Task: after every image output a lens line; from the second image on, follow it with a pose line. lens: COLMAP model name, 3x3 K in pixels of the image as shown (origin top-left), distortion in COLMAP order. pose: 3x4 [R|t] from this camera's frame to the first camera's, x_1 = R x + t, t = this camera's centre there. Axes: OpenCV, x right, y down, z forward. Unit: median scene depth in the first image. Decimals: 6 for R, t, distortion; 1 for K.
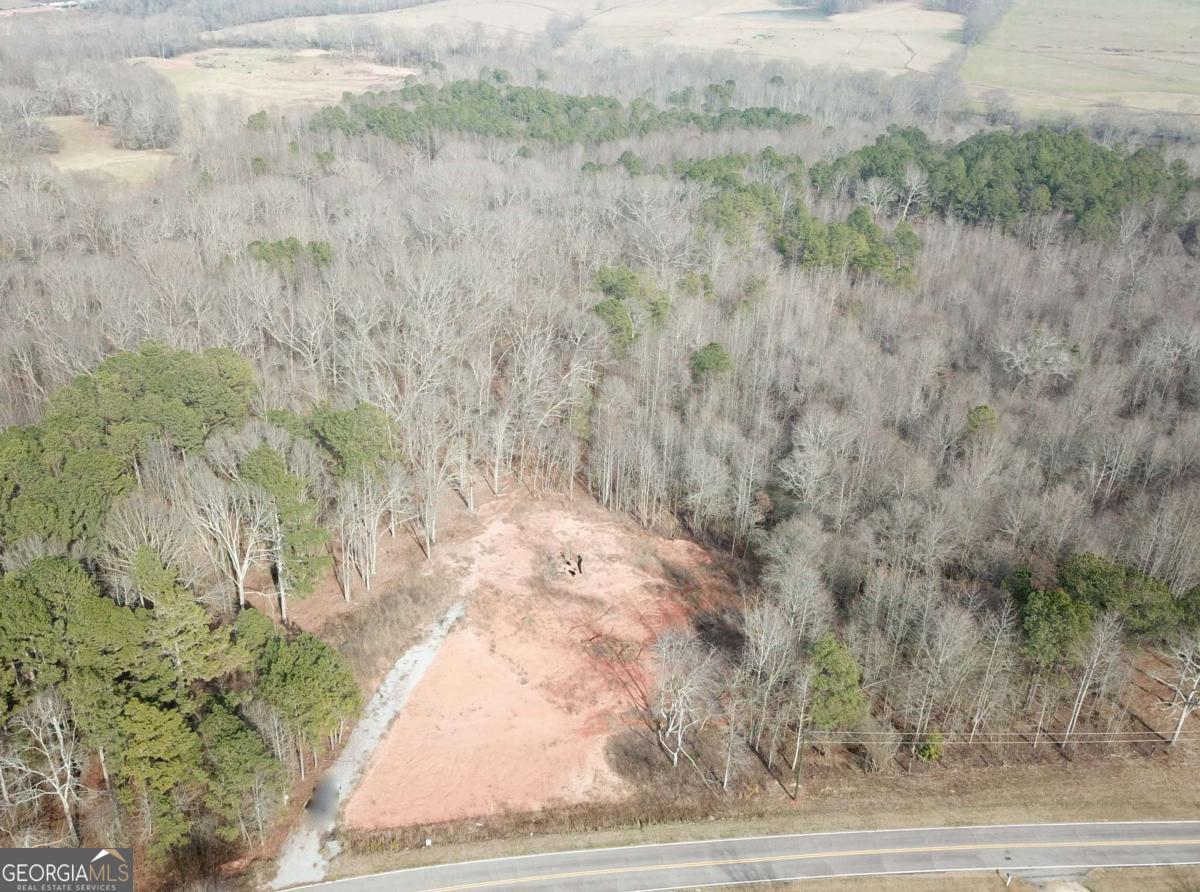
lens RADIAL K [[988.3, 0, 600.0], [0, 988.3, 446.0], [0, 0, 1]] dist [-0.012000, -0.002262]
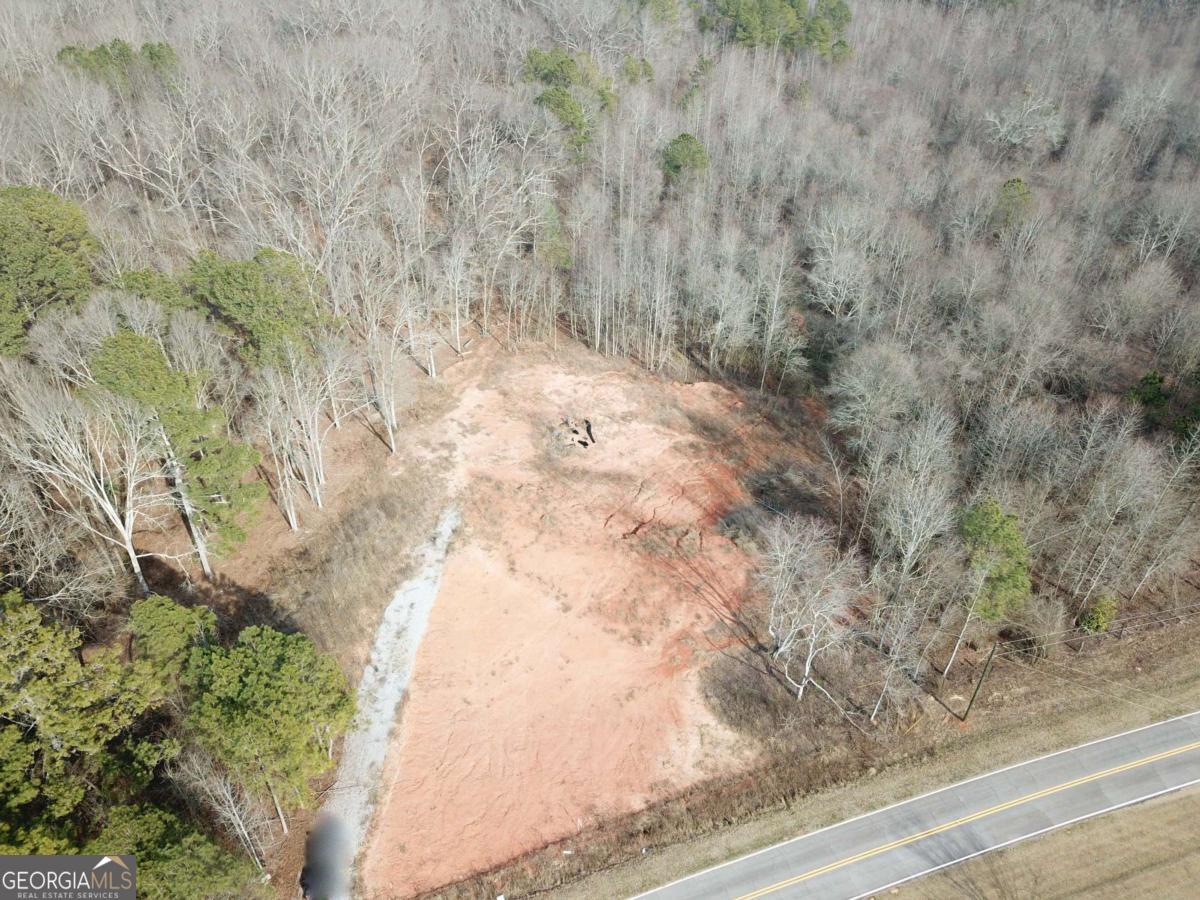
lens RADIAL K [[899.7, 0, 630.2], [0, 899.7, 446.2], [0, 0, 1]] dist [0.056752, -0.104892]
pose [[0.981813, -0.133379, 0.135105, -0.095614], [0.105098, 0.974492, 0.198290, -0.007675], [-0.158107, -0.180485, 0.970787, 0.327998]]
